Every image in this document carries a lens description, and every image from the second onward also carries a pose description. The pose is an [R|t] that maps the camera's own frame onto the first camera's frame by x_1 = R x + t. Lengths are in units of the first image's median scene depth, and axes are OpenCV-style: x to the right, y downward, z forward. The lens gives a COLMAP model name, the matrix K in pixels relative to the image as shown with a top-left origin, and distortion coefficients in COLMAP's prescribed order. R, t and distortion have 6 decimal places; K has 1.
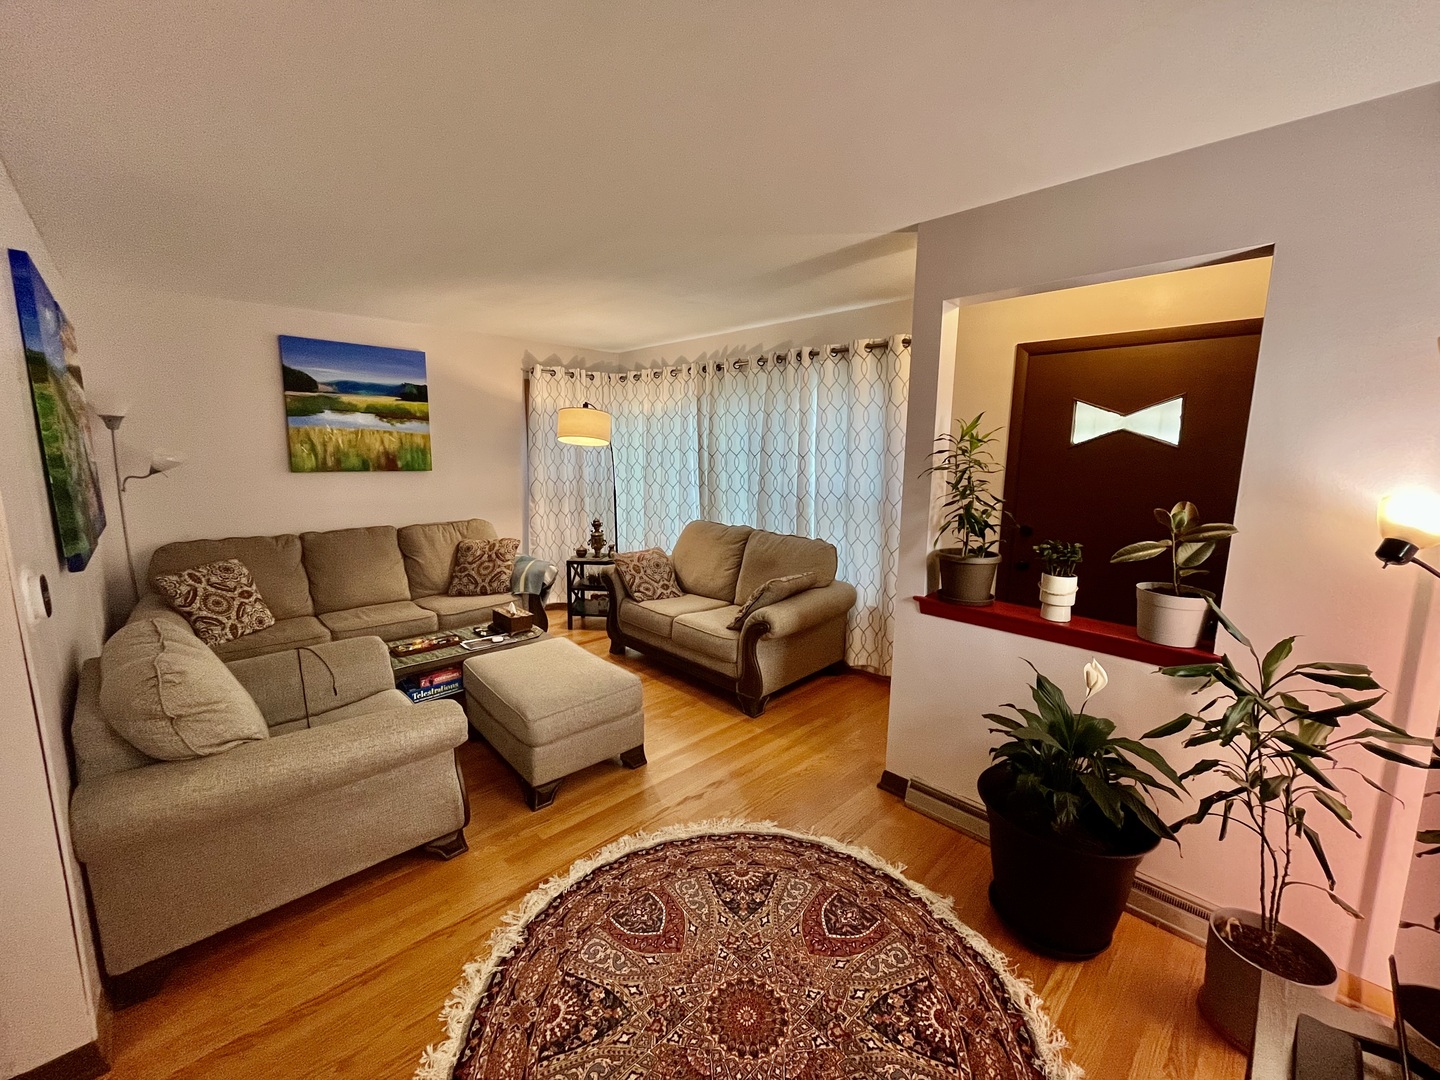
lens RADIAL K [[579.2, 0, 718.5], [0, 579.2, 535.4], [0, 0, 1]] dist [-0.000540, 0.000058]
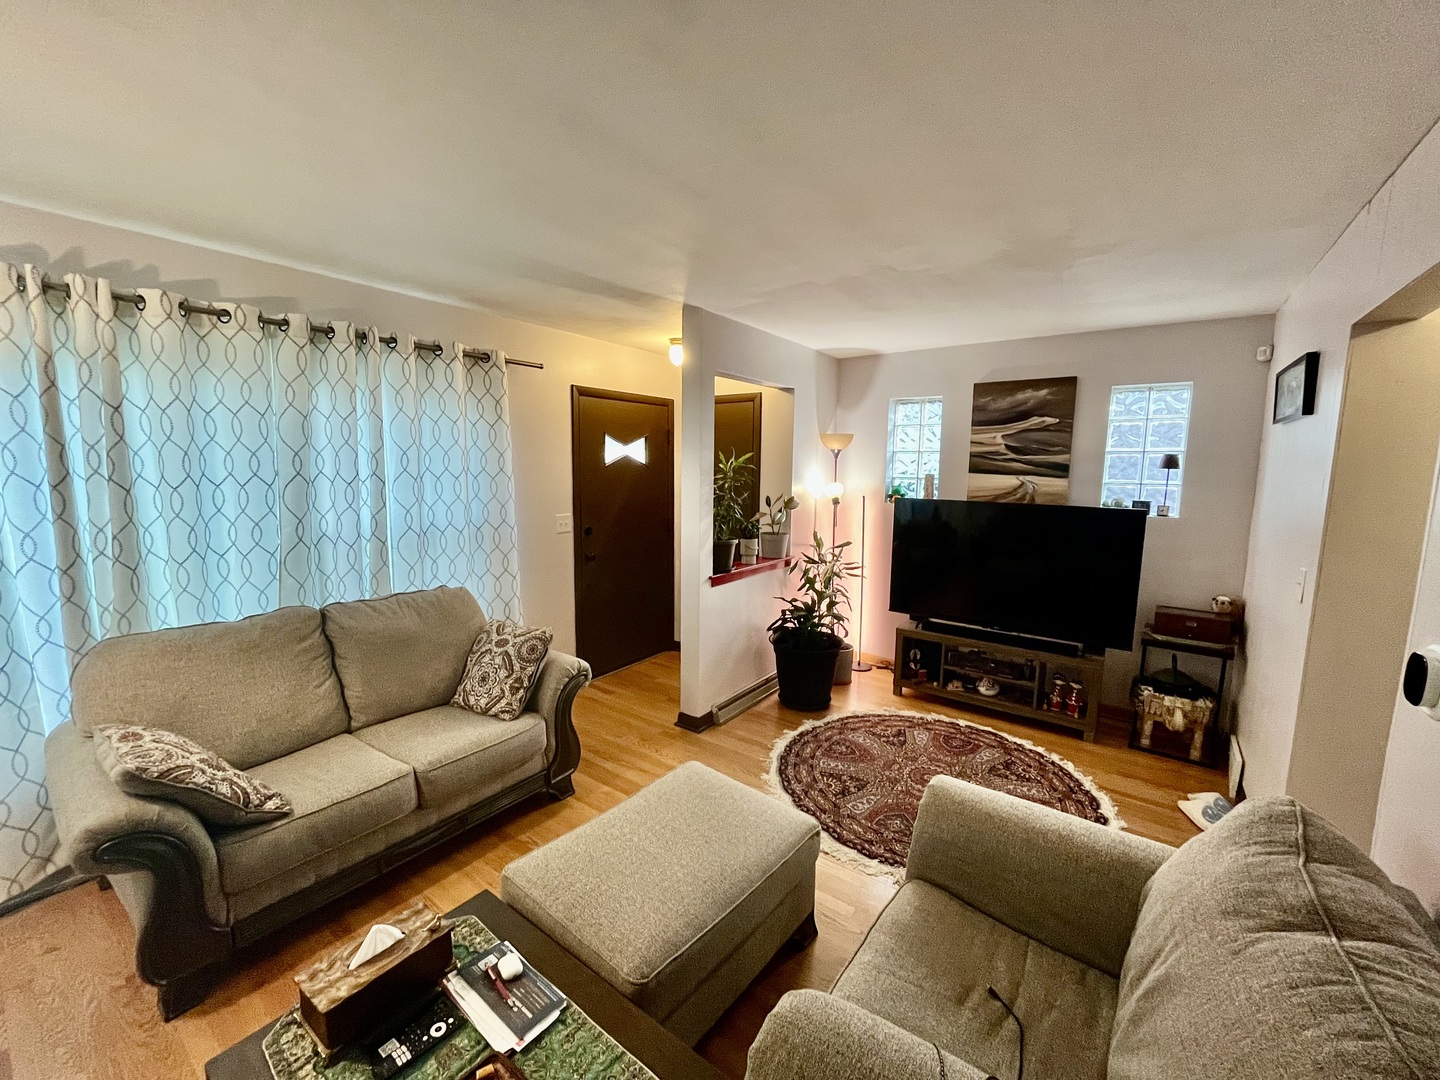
lens RADIAL K [[579.2, 0, 714.7], [0, 579.2, 536.1], [0, 0, 1]] dist [-0.000540, 0.000058]
pose [[-0.154849, -0.133217, 0.978915, -0.867479], [0.141490, 0.977662, 0.155428, -0.175327], [-0.977754, 0.162574, -0.132541, 0.997778]]
